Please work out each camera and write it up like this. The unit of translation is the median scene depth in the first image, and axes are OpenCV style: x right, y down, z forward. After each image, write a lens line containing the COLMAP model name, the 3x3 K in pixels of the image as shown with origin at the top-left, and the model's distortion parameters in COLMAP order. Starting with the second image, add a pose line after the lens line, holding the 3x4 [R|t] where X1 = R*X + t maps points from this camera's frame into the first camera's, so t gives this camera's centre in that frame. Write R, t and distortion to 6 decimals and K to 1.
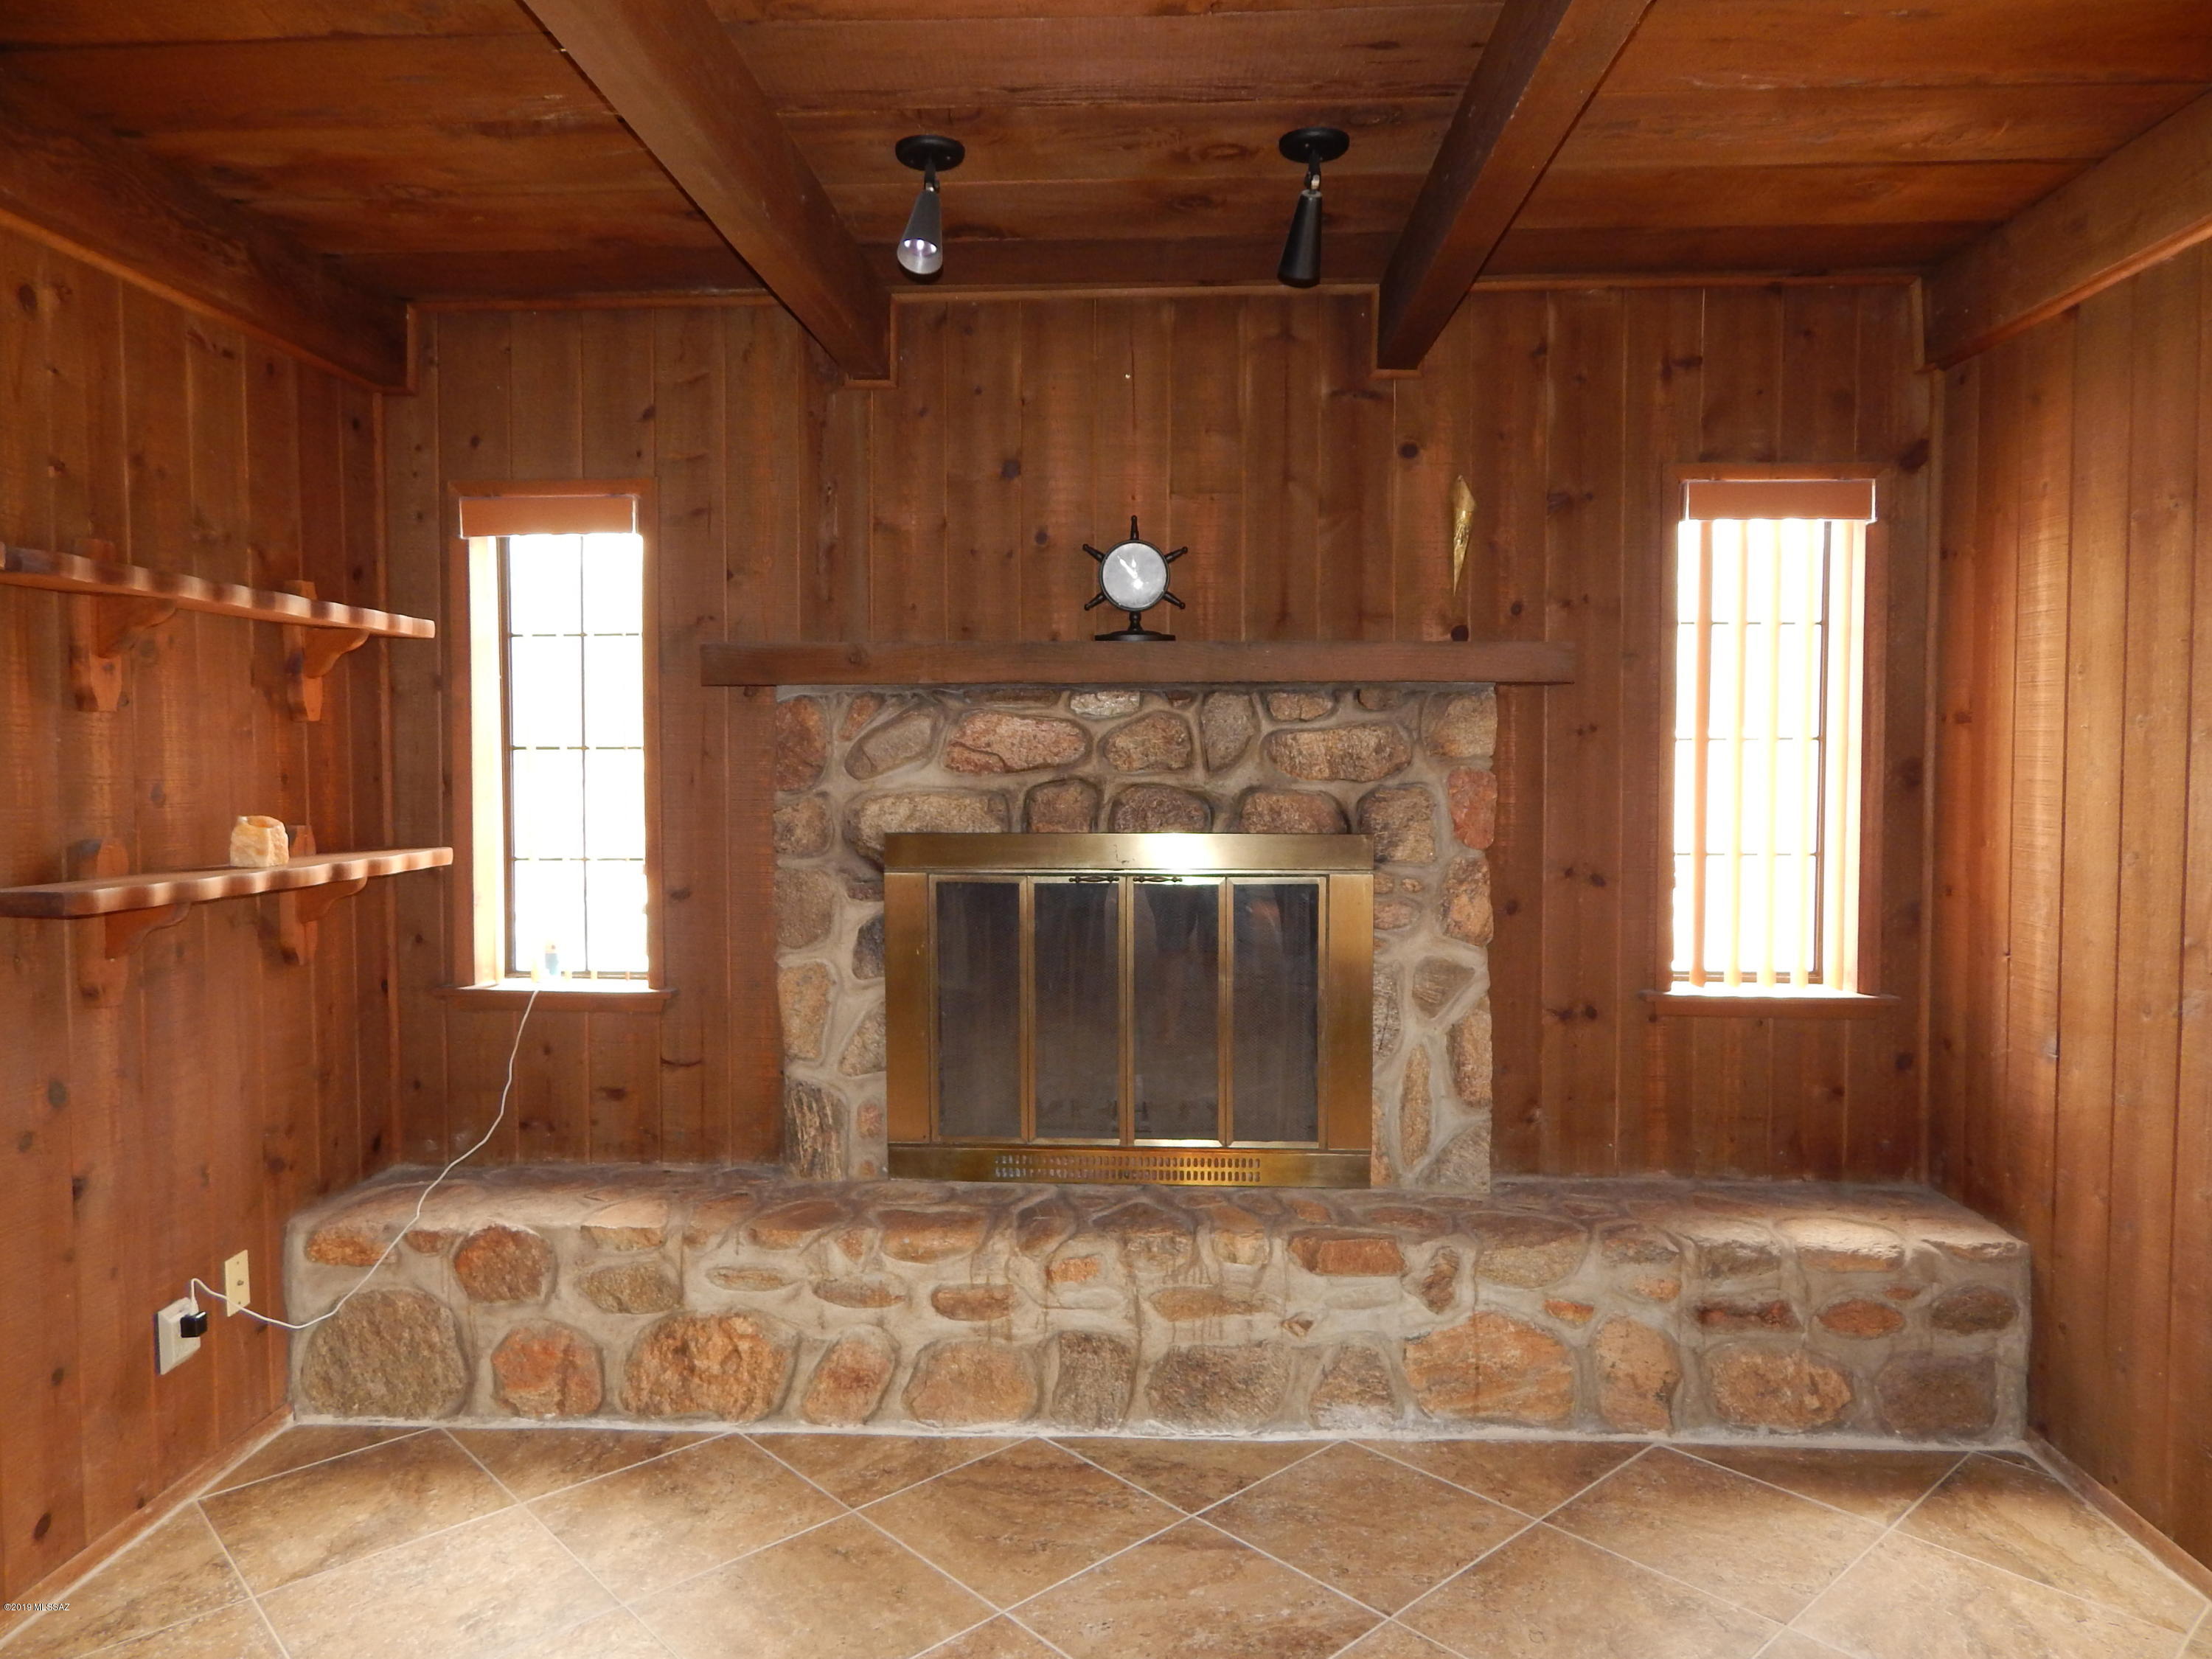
lens RADIAL K [[1475.6, 0, 1113.5], [0, 1475.6, 814.1], [0, 0, 1]] dist [0.026564, -0.023368]
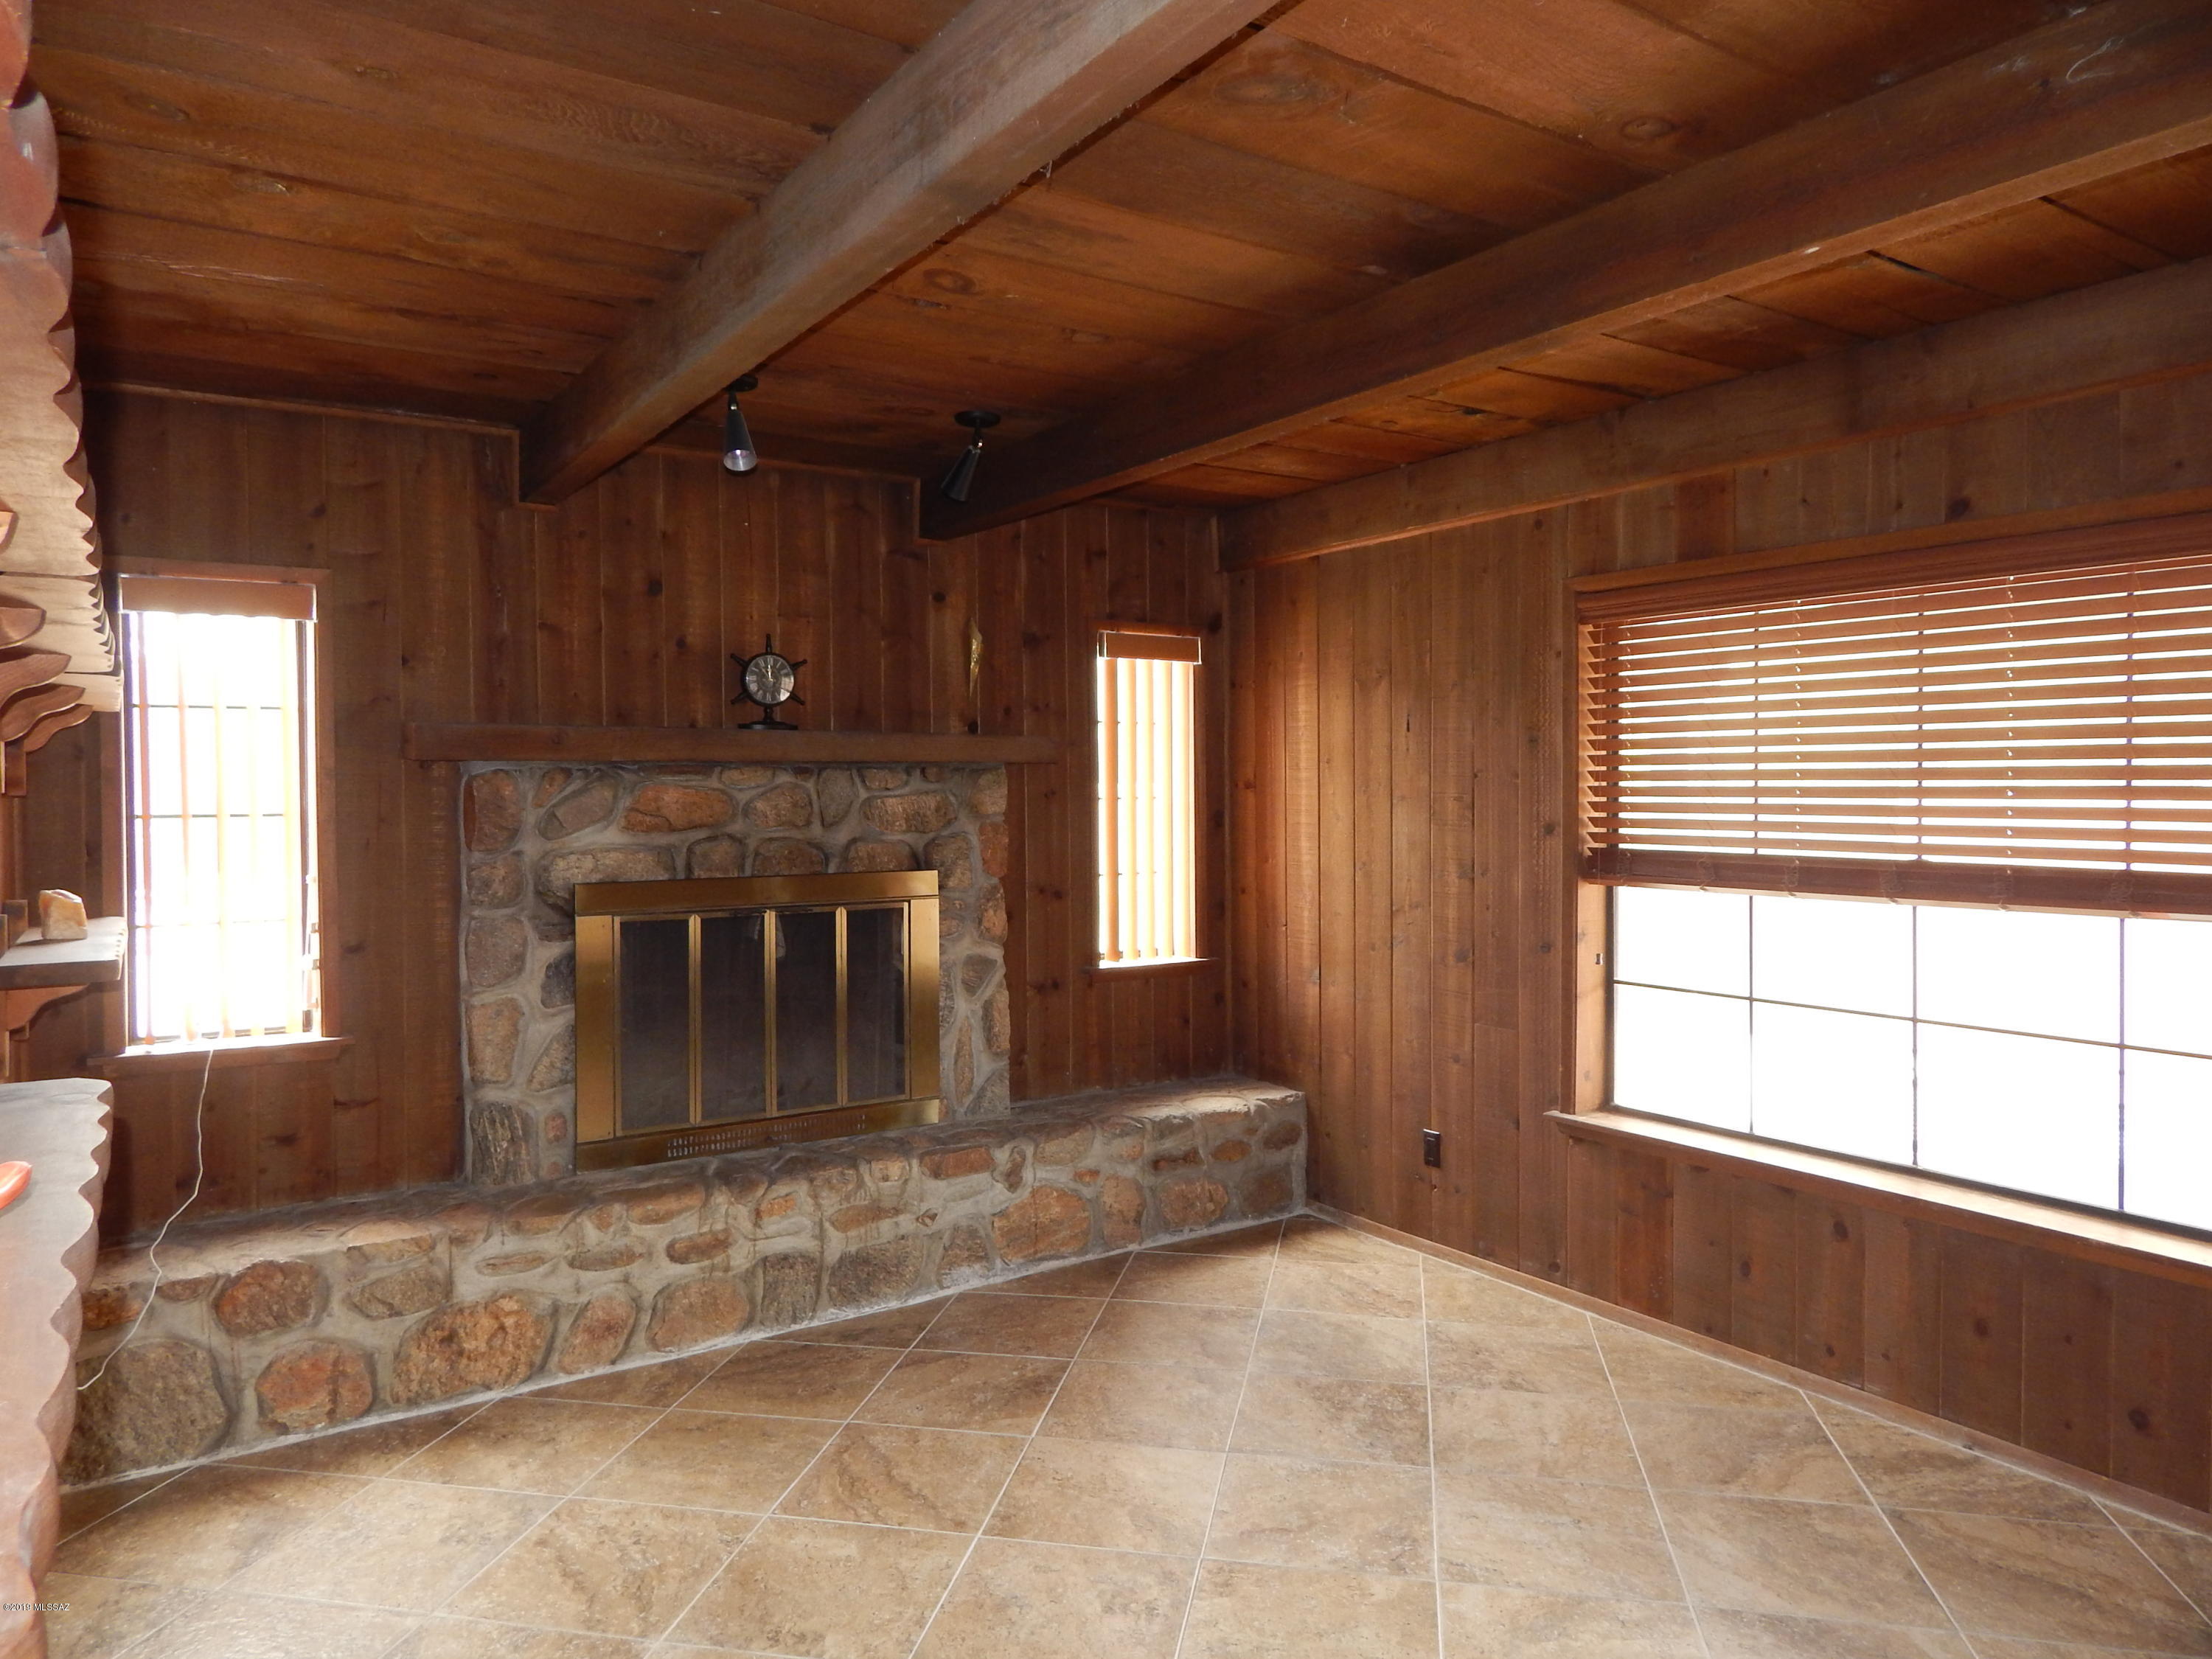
lens RADIAL K [[1475.6, 0, 1113.5], [0, 1475.6, 814.1], [0, 0, 1]] dist [0.026564, -0.023368]
pose [[0.806249, -0.015401, 0.591376, -0.552702], [0.030367, 0.999421, -0.015373, -0.013188], [-0.590797, 0.030353, 0.806249, -0.251148]]
